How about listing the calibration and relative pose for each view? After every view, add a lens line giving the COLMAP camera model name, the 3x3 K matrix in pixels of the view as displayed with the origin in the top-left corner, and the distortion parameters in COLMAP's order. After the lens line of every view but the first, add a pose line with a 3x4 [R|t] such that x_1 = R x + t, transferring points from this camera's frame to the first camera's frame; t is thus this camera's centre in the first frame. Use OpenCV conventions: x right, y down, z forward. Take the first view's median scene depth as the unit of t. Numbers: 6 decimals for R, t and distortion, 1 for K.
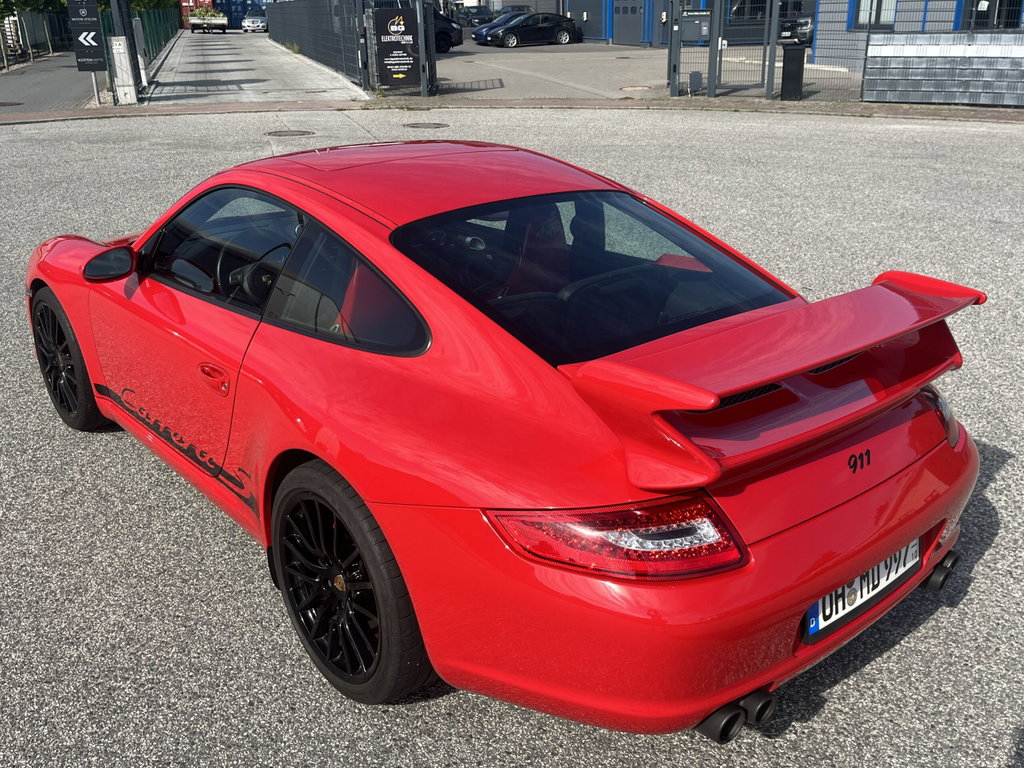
lens RADIAL K [[939.7, 0, 508.3], [0, 939.7, 389.2], [0, 0, 1]] dist [0.014084, 0.000000]
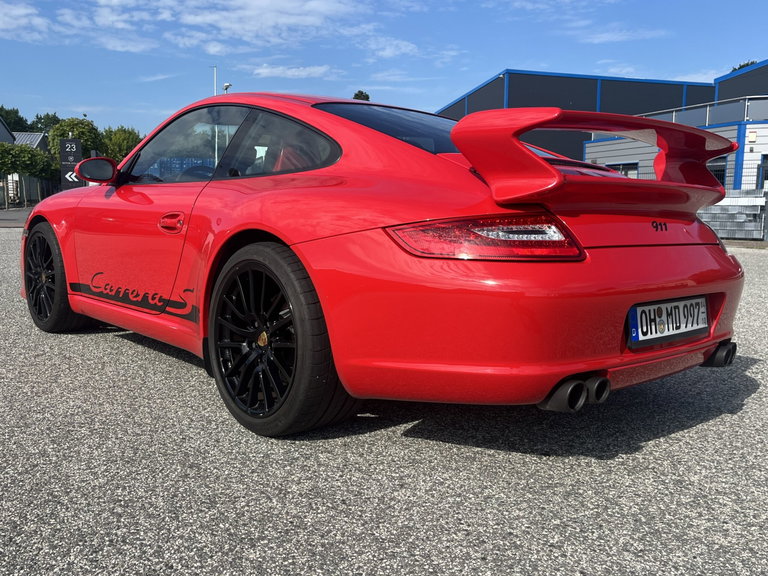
lens RADIAL K [[704.8, 0, 381.2], [0, 704.8, 301.7], [0, 0, 1]] dist [0.014084, 0.000000]
pose [[0.999287, 0.027771, 0.025576, -0.037565], [-0.020816, 0.970443, -0.240430, 0.332412], [-0.031497, 0.239726, 0.970330, 0.043376]]
